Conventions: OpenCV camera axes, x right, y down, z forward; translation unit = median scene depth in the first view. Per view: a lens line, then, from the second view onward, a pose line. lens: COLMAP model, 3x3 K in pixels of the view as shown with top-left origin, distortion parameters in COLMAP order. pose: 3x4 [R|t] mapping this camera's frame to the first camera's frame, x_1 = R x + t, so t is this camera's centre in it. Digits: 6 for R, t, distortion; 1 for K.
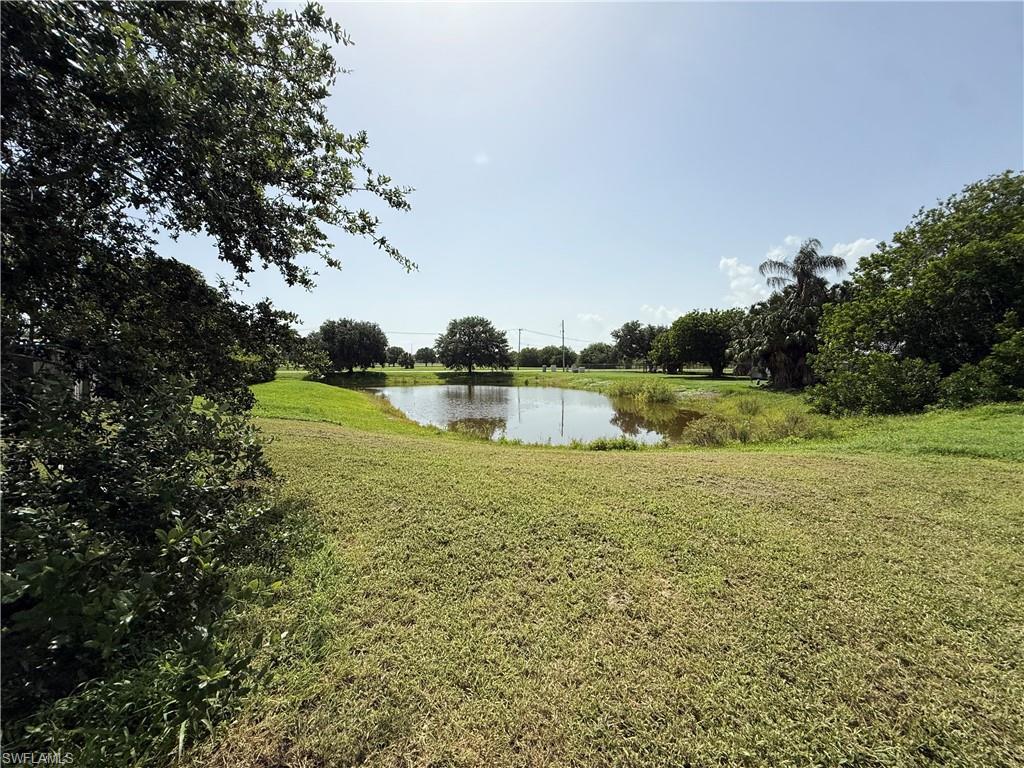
lens RADIAL K [[408.2, 0, 518.4], [0, 408.2, 388.8], [0, 0, 1]] dist [-0.000818, 0.000890]
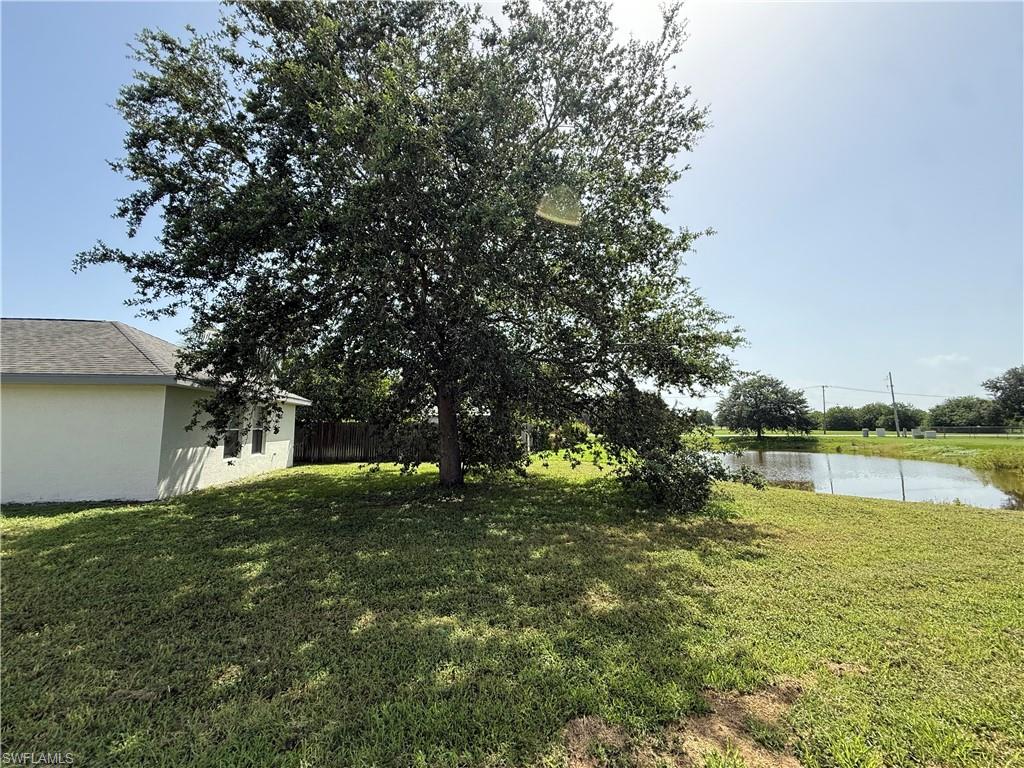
lens RADIAL K [[408.2, 0, 507.4], [0, 408.2, 380.6], [0, 0, 1]] dist [-0.000818, 0.000890]
pose [[0.790756, -0.073527, -0.607699, 0.002454], [-0.032553, 0.986304, -0.161694, 0.004637], [0.611265, 0.147643, 0.777532, -0.137886]]
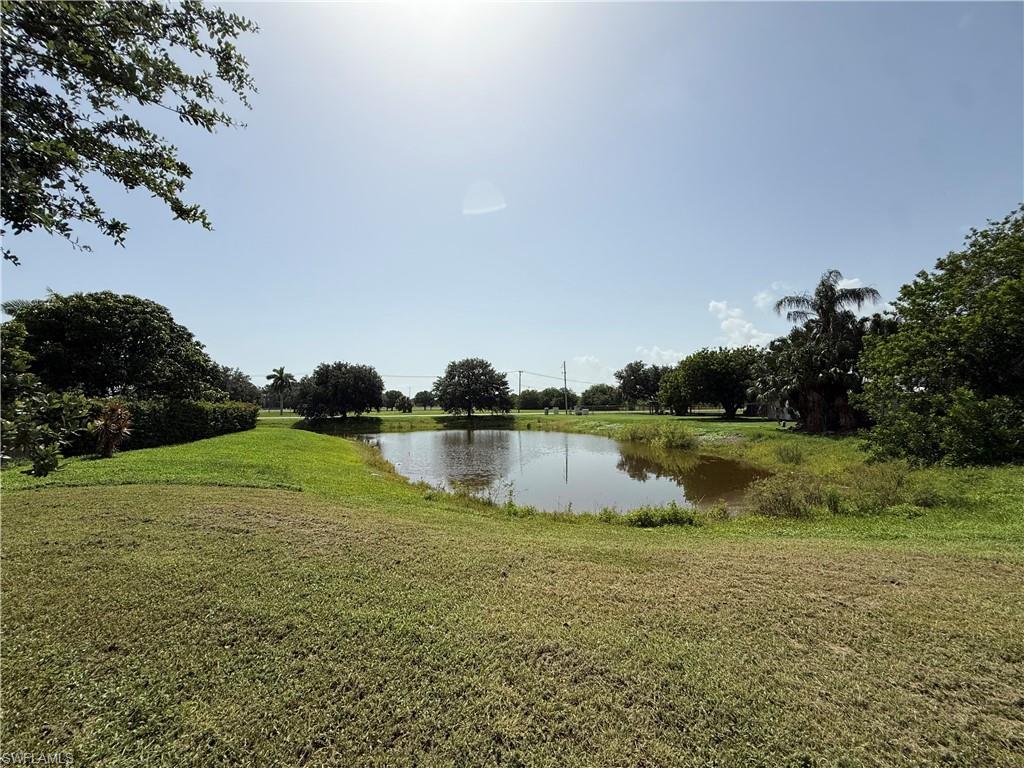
lens RADIAL K [[408.2, 0, 516.9], [0, 408.2, 374.8], [0, 0, 1]] dist [-0.000818, 0.000890]
pose [[0.999930, -0.011807, -0.001019, -0.006895], [0.011554, 0.990434, -0.137501, -0.005338], [0.002632, 0.137480, 0.990501, 0.058102]]
